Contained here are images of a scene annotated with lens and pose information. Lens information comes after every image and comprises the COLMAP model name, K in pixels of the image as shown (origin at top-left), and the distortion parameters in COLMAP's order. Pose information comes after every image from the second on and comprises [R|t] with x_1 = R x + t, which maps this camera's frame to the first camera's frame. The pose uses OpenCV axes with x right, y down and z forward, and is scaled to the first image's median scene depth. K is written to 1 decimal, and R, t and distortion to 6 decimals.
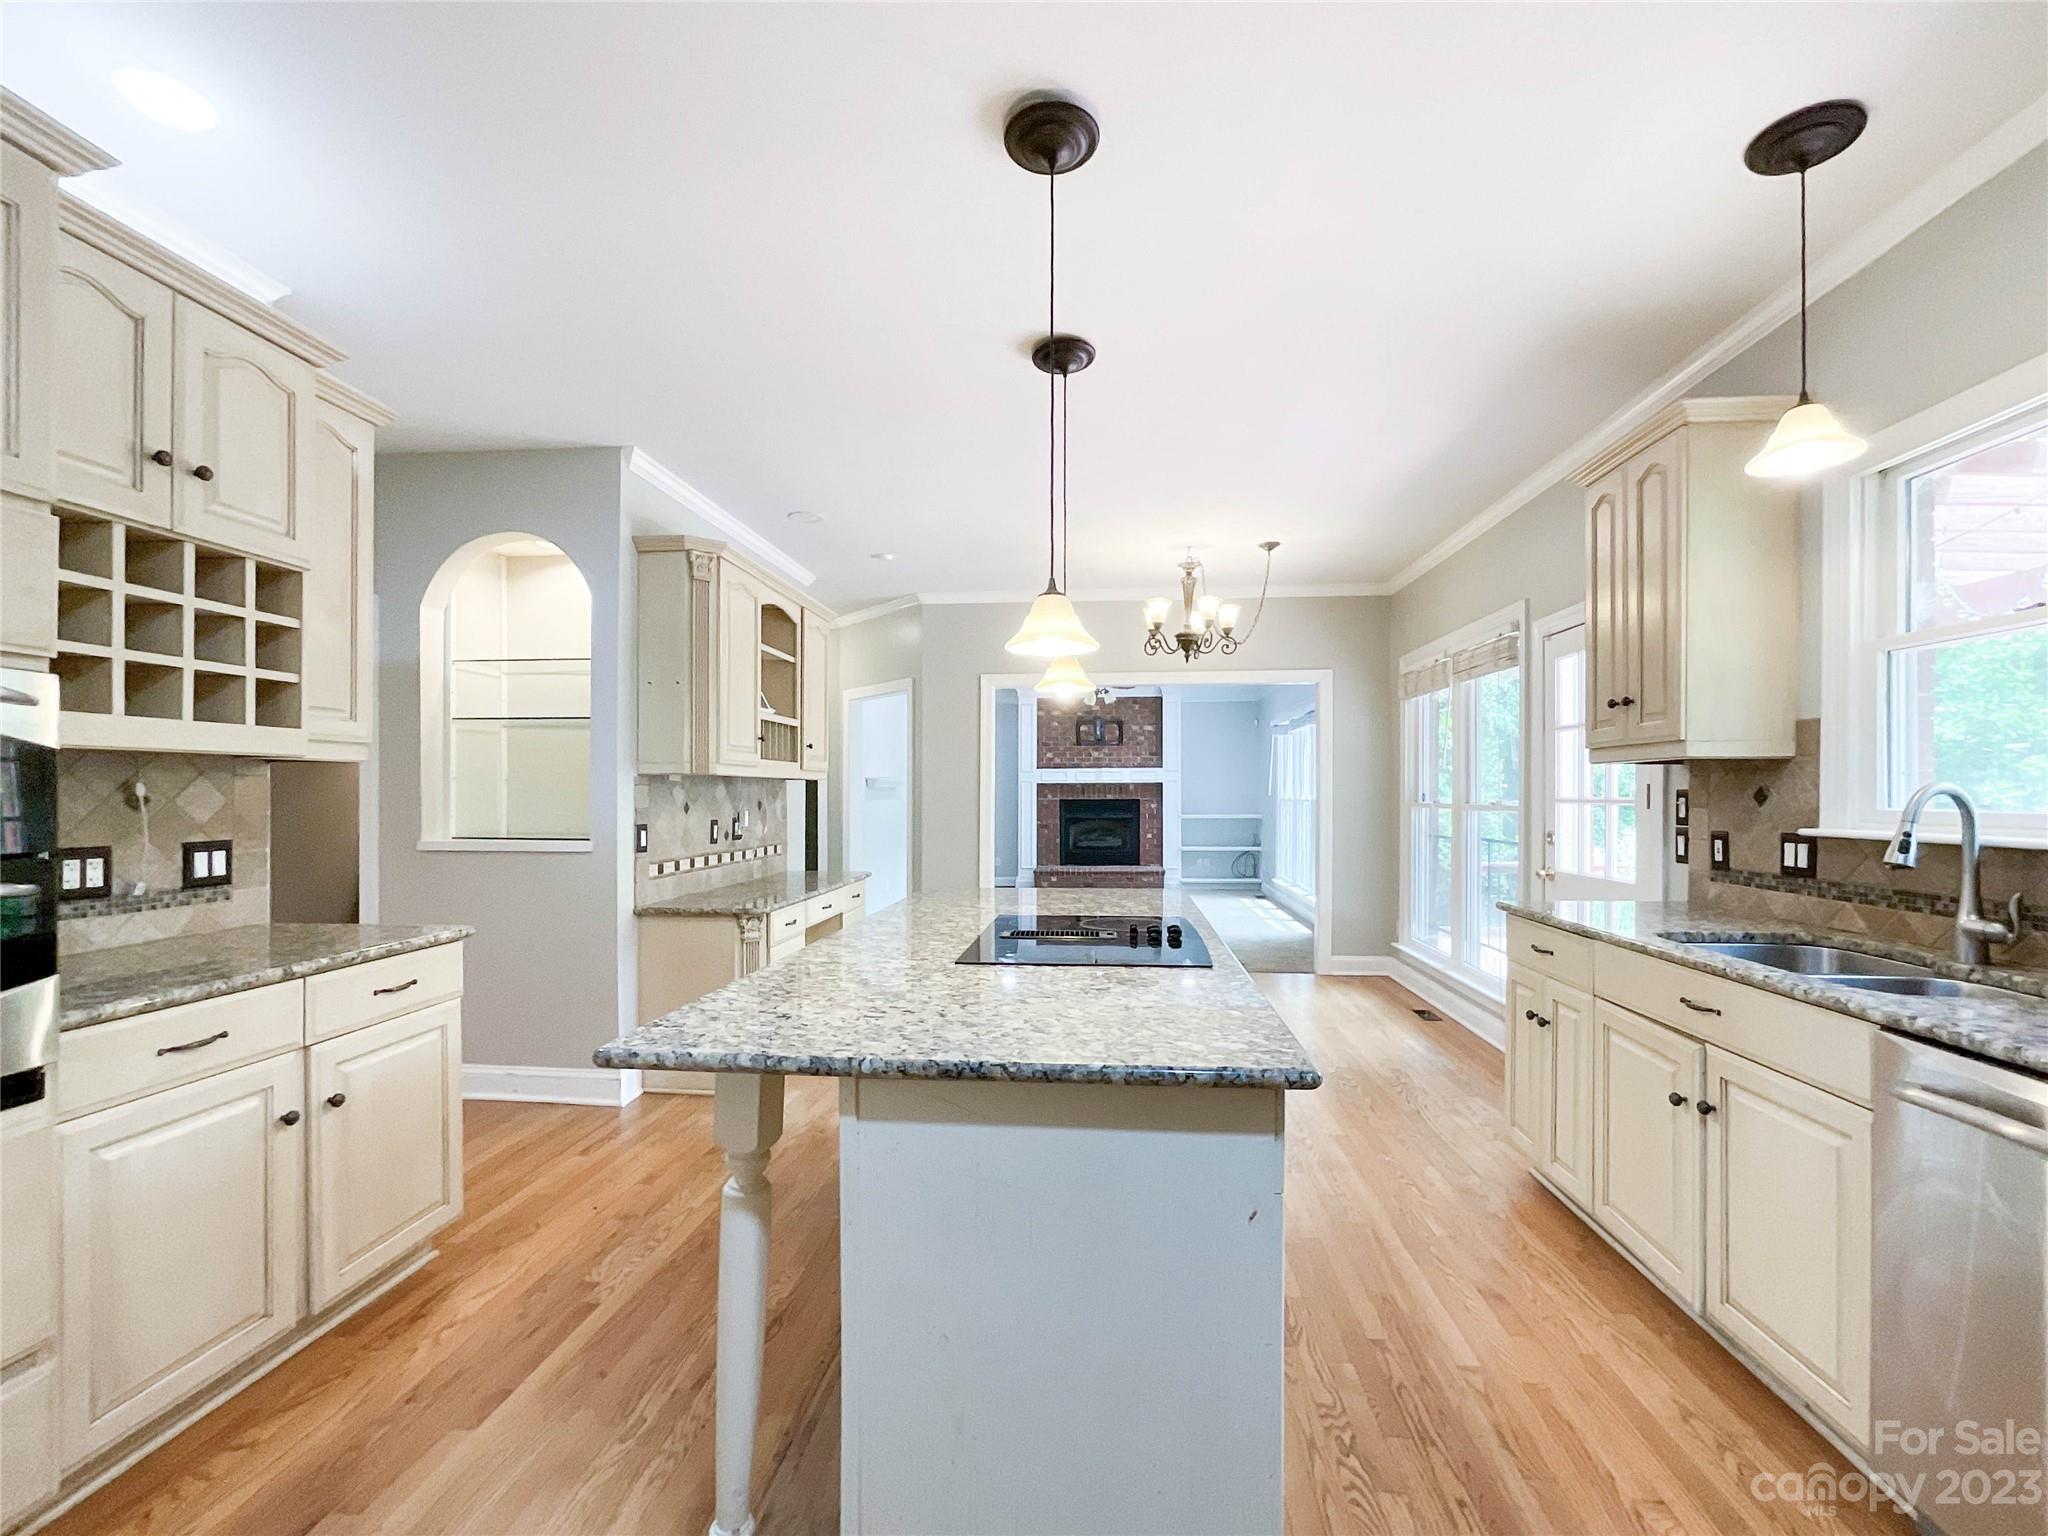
lens RADIAL K [[892.3, 0, 1036.9], [0, 892.3, 790.0], [0, 0, 1]] dist [-0.004735, 0.008046]
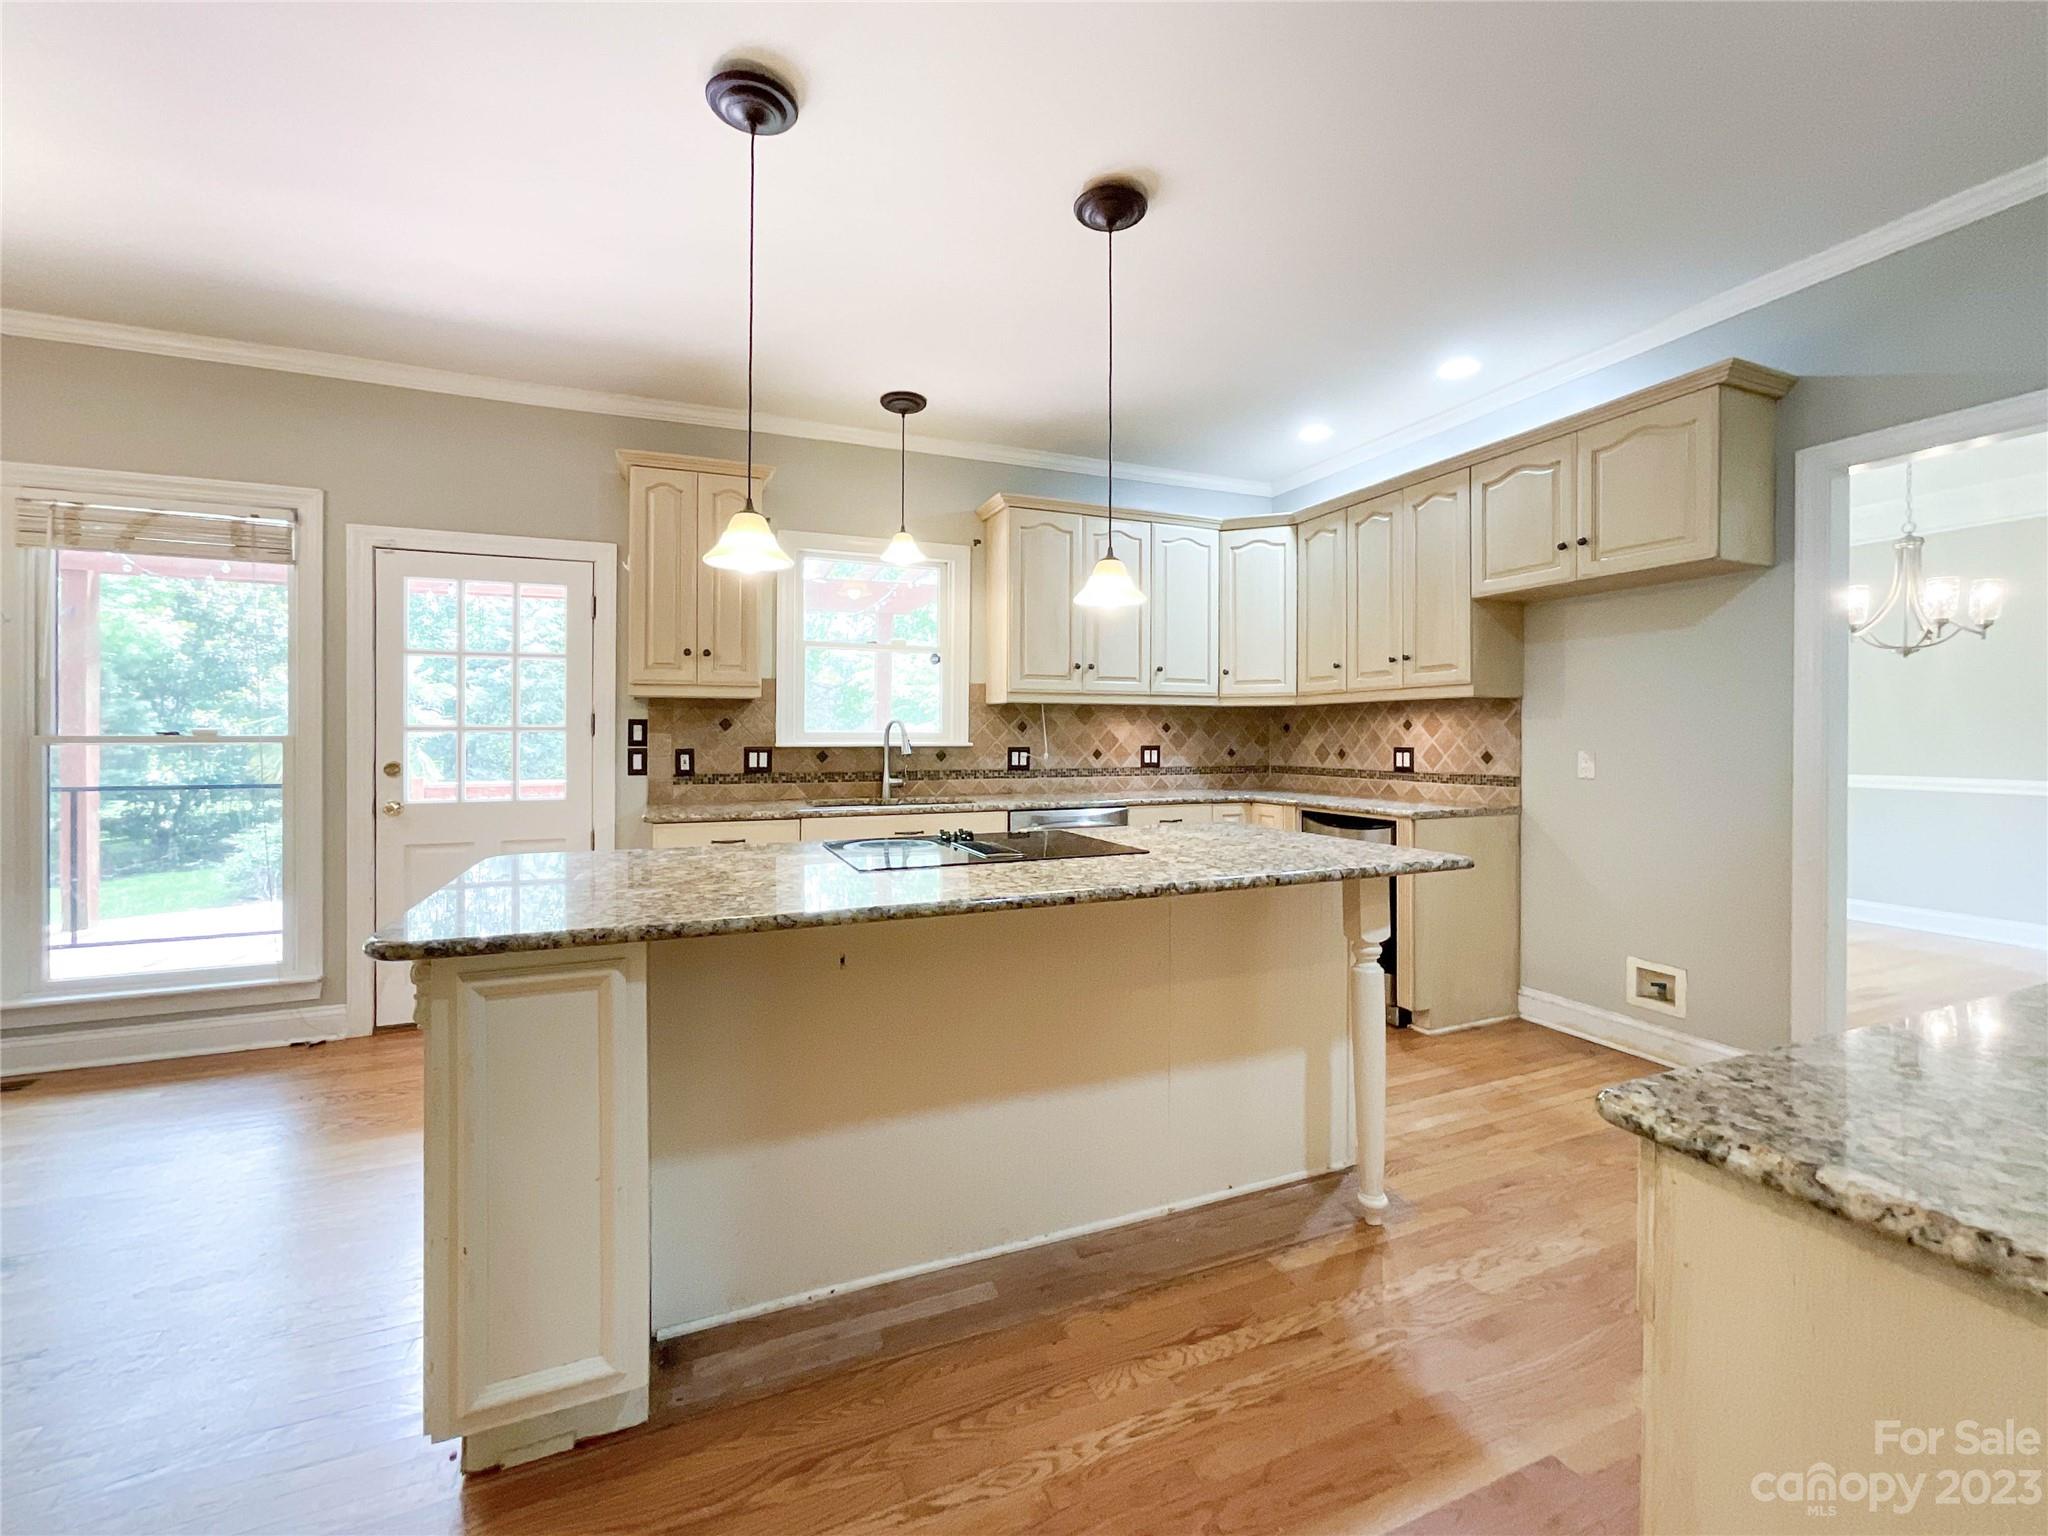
lens RADIAL K [[856.1, 0, 1030.4], [0, 856.1, 736.1], [0, 0, 1]] dist [-0.005773, 0.000519]
pose [[-0.460144, 0.001046, 0.887844, -0.662980], [-0.003536, 0.999989, -0.003011, 0.026579], [-0.887837, -0.004525, -0.460135, 1.072514]]
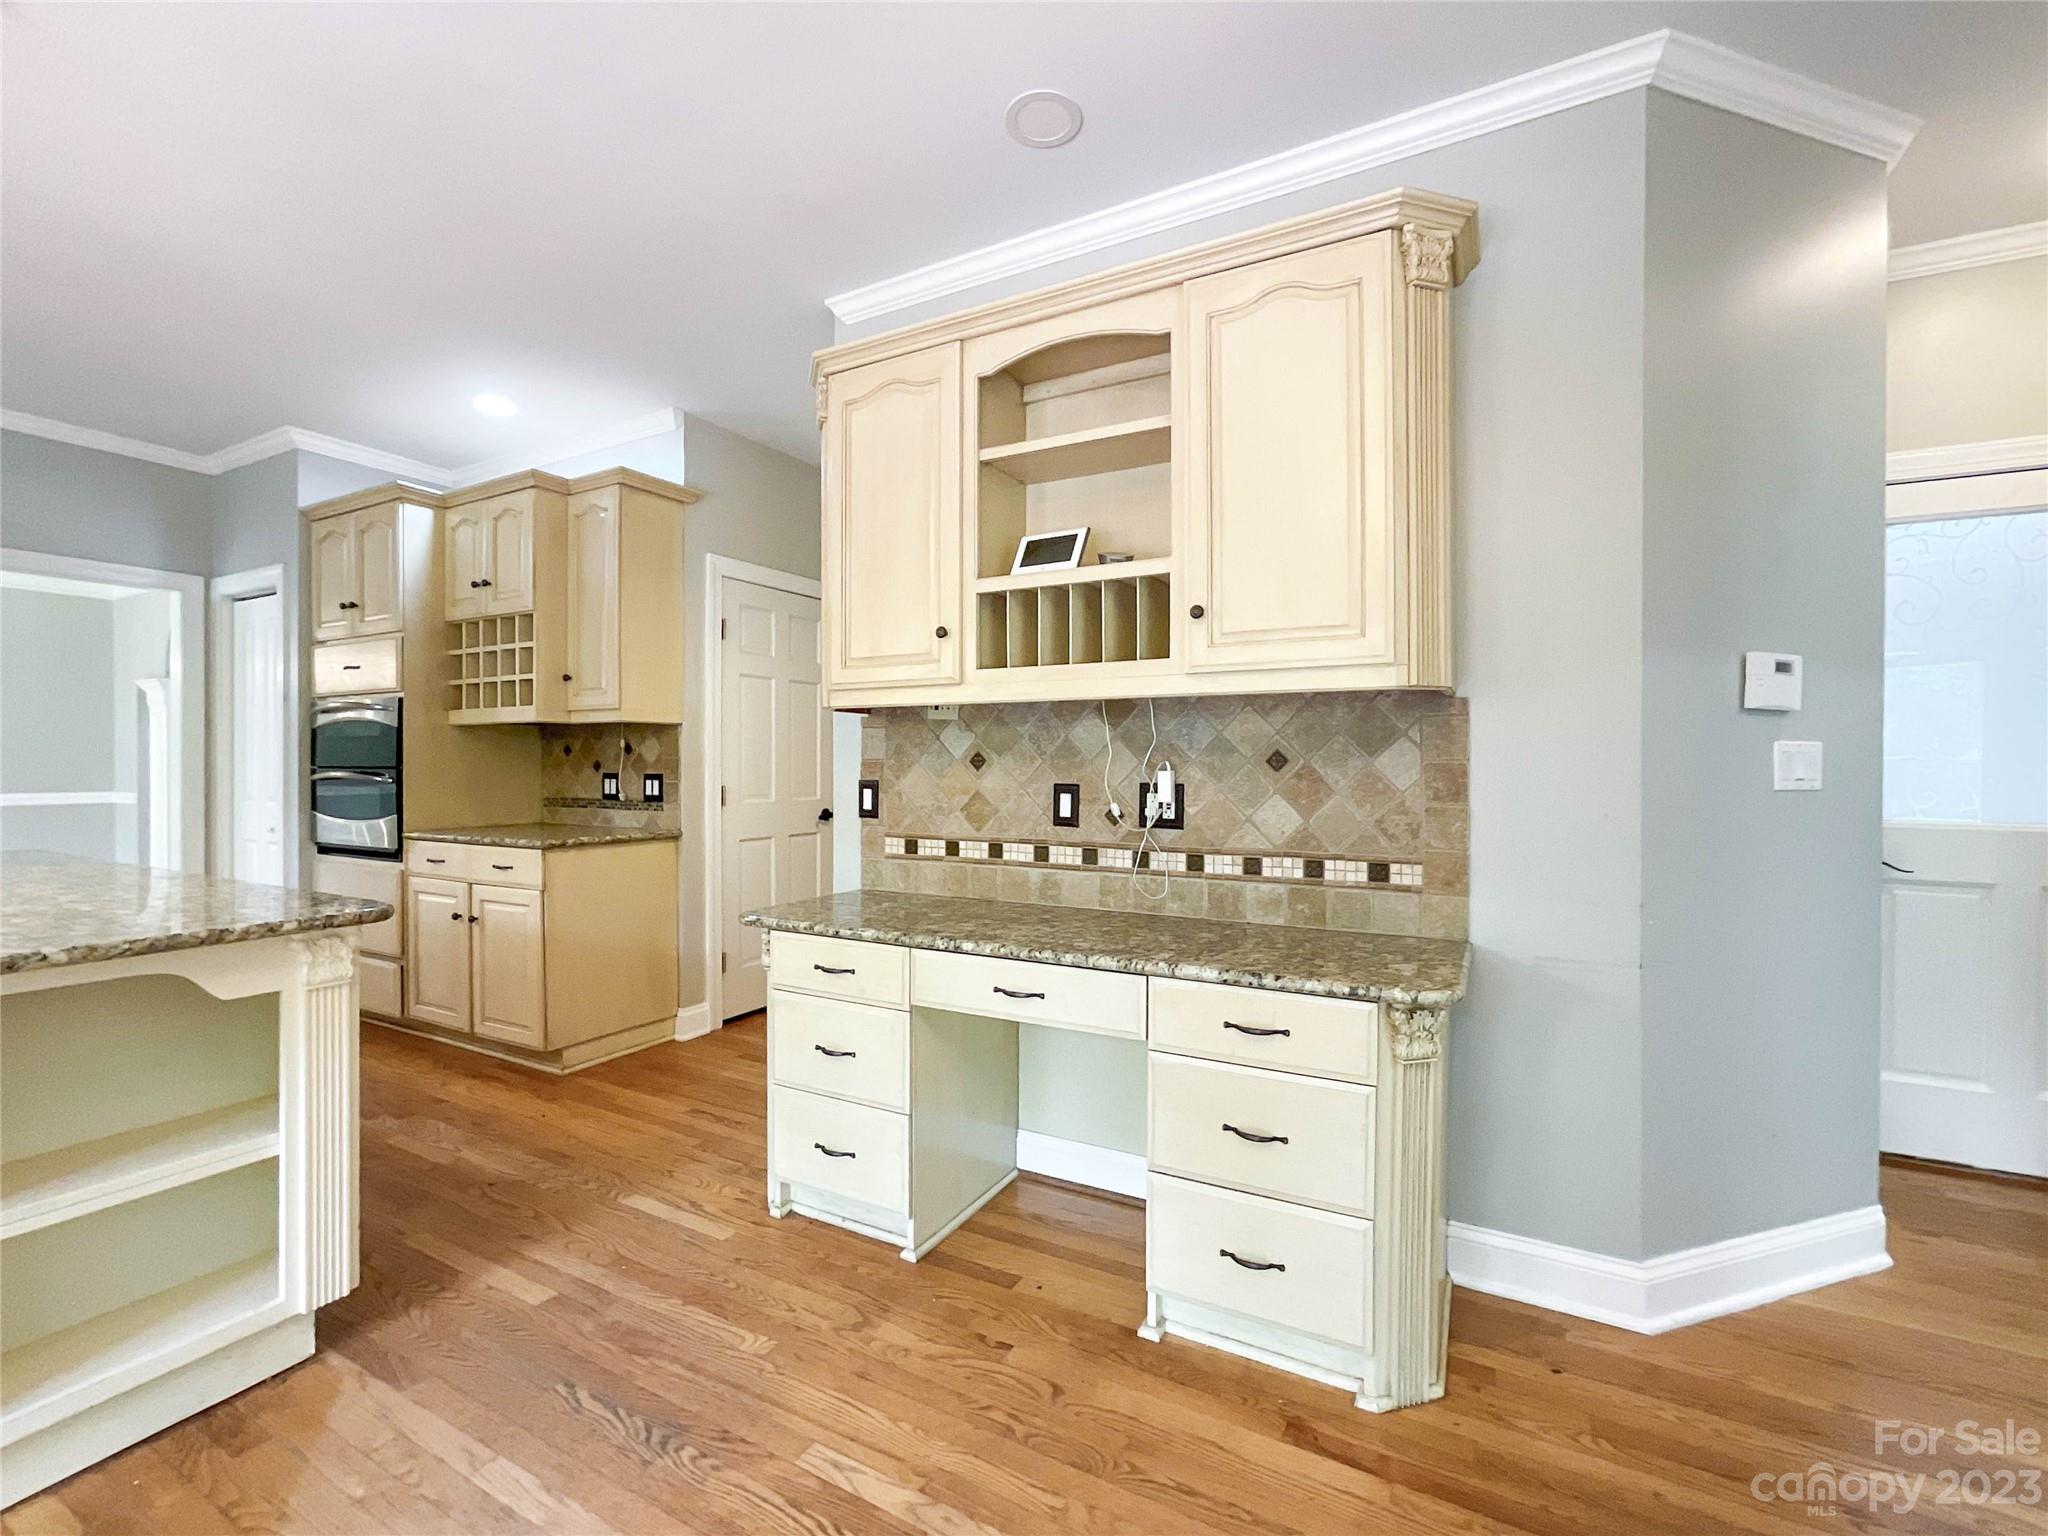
lens RADIAL K [[879.8, 0, 1024.0], [0, 879.8, 768.0], [0, 0, 1]] dist [-0.008179, -0.000575]
pose [[-0.405214, 0.005287, -0.914207, 0.227661], [0.002217, 0.999986, 0.004801, 0.031549], [0.914219, -0.000081, -0.405220, 1.800394]]
